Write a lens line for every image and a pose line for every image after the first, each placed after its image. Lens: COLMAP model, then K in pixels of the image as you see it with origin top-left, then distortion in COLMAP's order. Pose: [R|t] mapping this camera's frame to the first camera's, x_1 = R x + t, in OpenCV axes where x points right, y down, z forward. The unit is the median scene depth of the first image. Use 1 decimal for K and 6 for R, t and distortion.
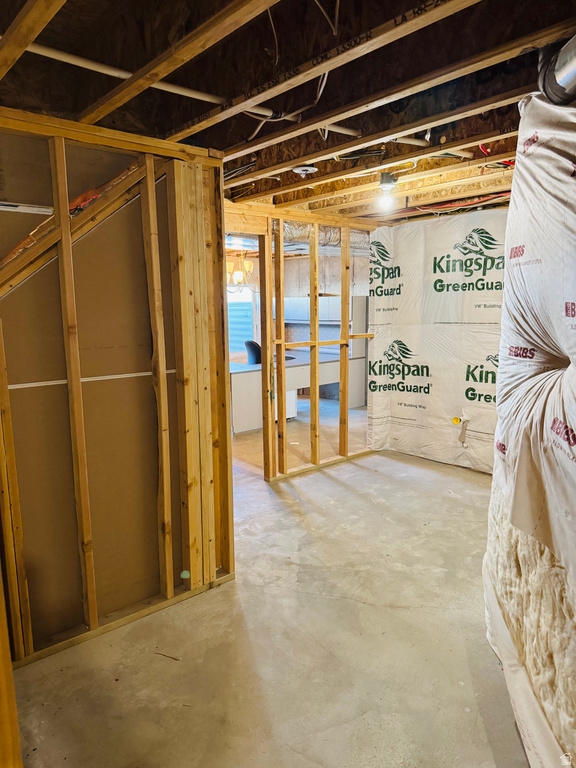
lens RADIAL K [[537.0, 0, 287.6], [0, 537.0, 385.5], [0, 0, 1]] dist [0.000169, -0.003942]
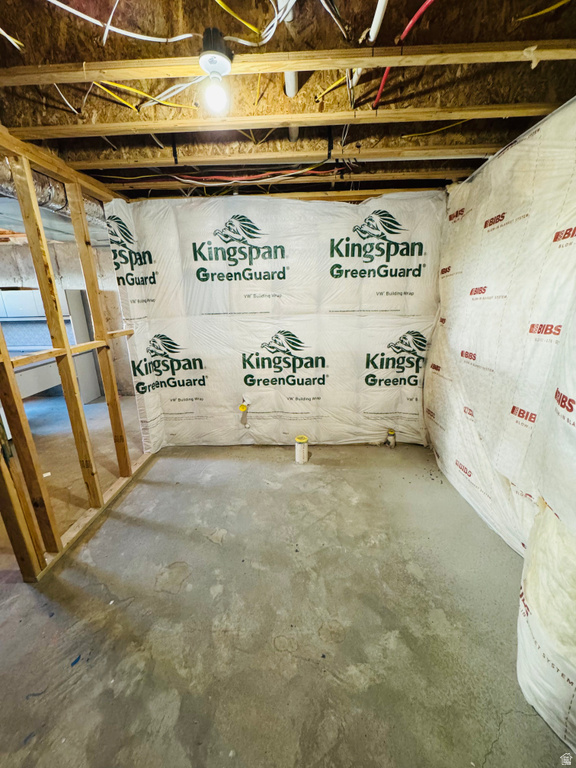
lens RADIAL K [[304.1, 0, 289.4], [0, 304.1, 383.8], [0, 0, 1]] dist [-0.003070, 0.000229]
pose [[0.681671, -0.198562, 0.704201, -0.033443], [0.117436, 0.979685, 0.162560, -0.065520], [-0.722173, -0.028114, 0.691141, 0.513168]]
